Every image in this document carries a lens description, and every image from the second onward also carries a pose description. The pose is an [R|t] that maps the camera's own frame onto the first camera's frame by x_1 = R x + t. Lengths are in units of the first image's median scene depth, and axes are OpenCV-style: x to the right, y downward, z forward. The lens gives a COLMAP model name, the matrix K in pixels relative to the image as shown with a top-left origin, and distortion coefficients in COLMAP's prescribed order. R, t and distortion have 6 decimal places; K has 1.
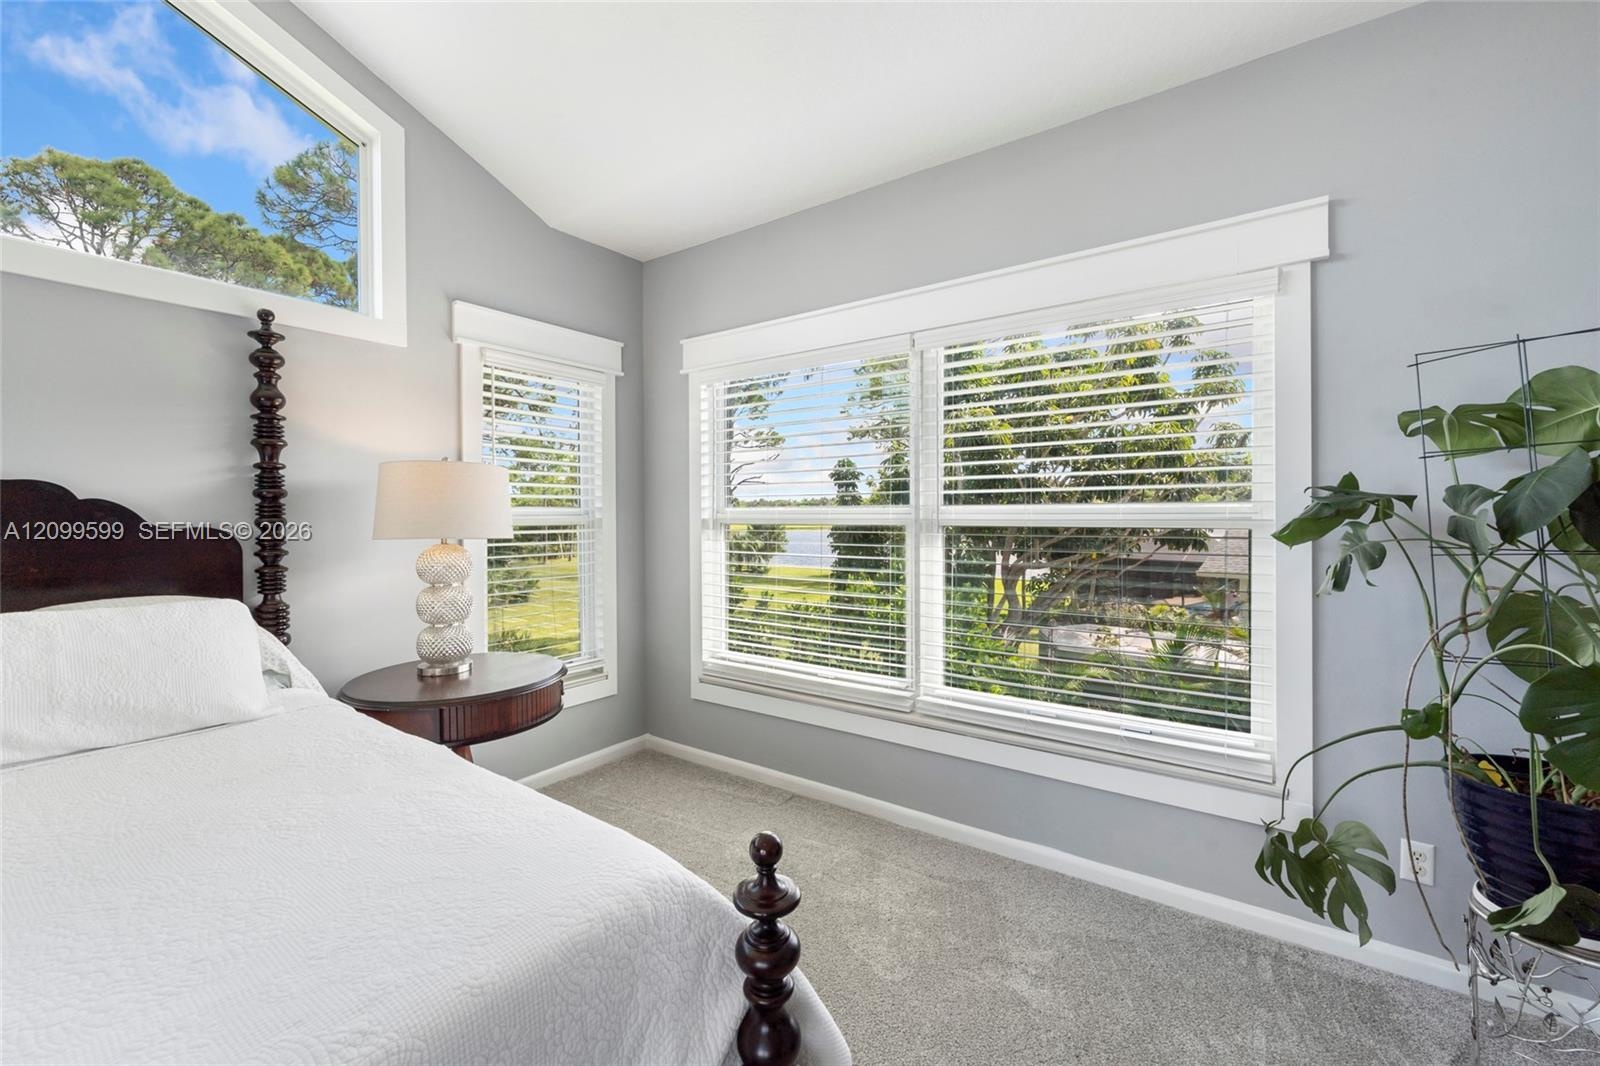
lens RADIAL K [[654.5, 0, 798.7], [0, 654.5, 518.8], [0, 0, 1]] dist [0.000043, 0.000127]
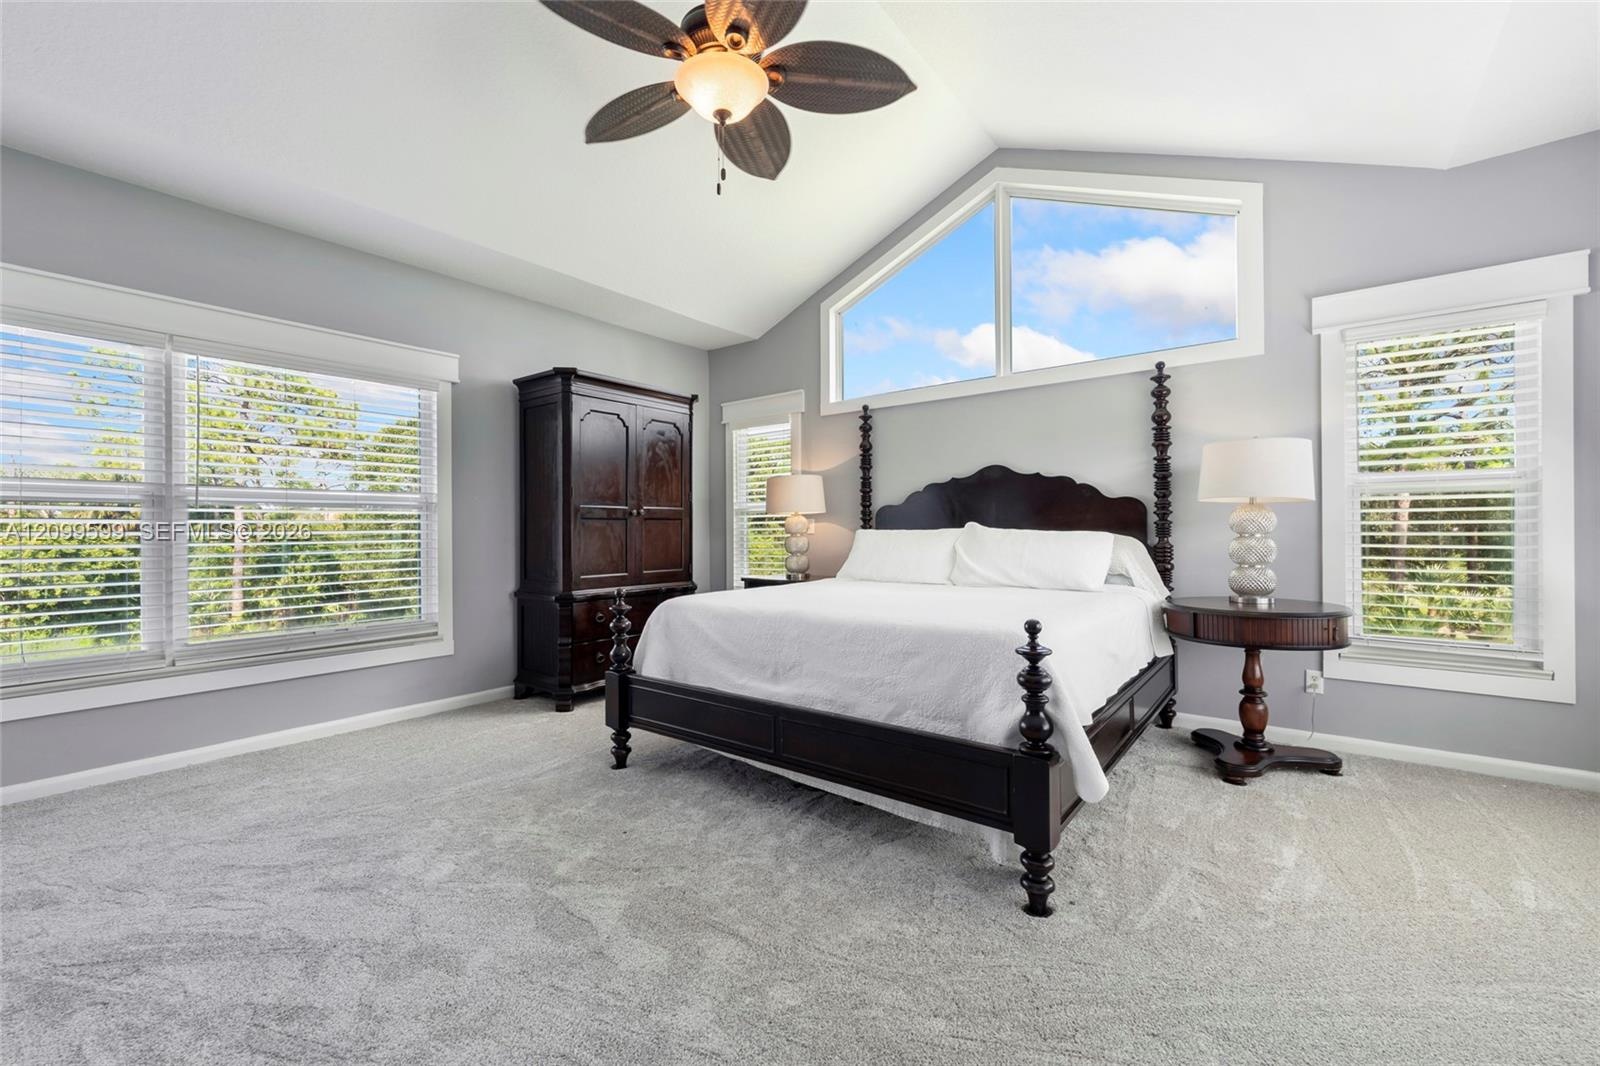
lens RADIAL K [[650.7, 0, 796.0], [0, 650.7, 529.3], [0, 0, 1]] dist [-0.001197, 0.000021]
pose [[-0.036558, 0.002849, -0.999327, 0.811441], [0.000665, 0.999996, 0.002827, 0.087895], [0.999331, -0.000561, -0.036559, 0.154476]]
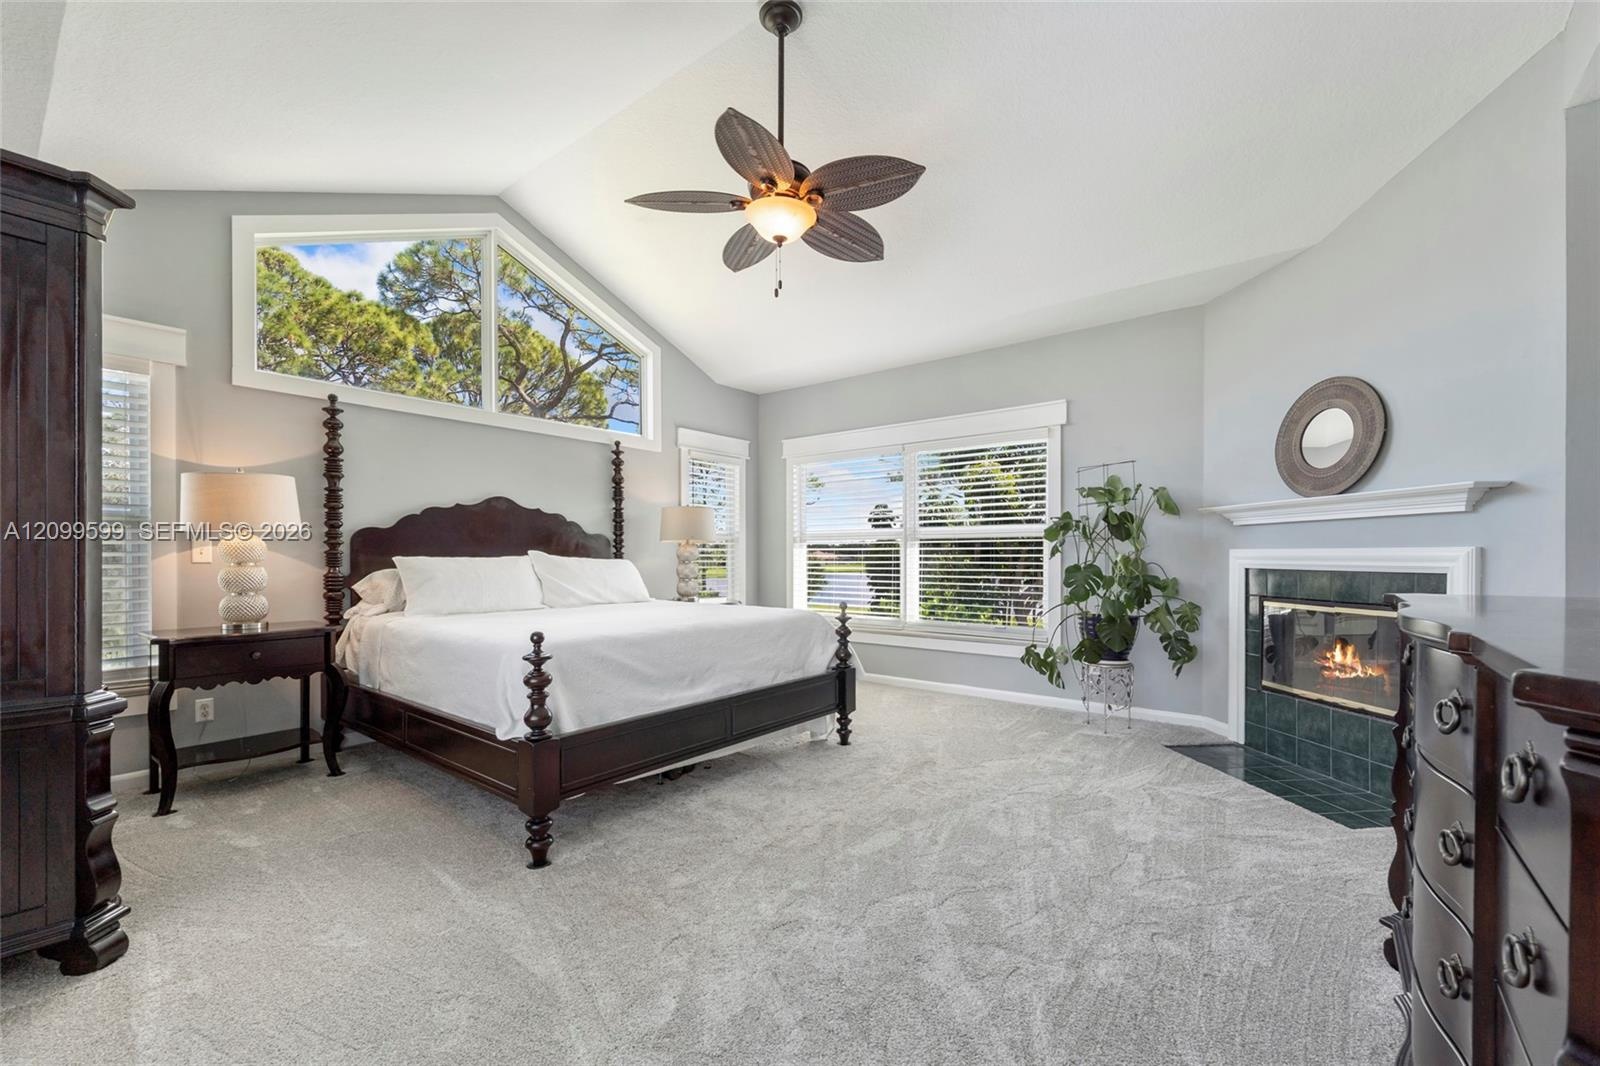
lens RADIAL K [[657.9, 0, 806.6], [0, 657.9, 561.0], [0, 0, 1]] dist [-0.000675, 0.000005]
pose [[0.999016, 0.004533, -0.044116, -0.042783], [-0.004577, 0.999989, -0.000885, 0.101489], [0.044111, 0.001086, 0.999026, -1.264071]]
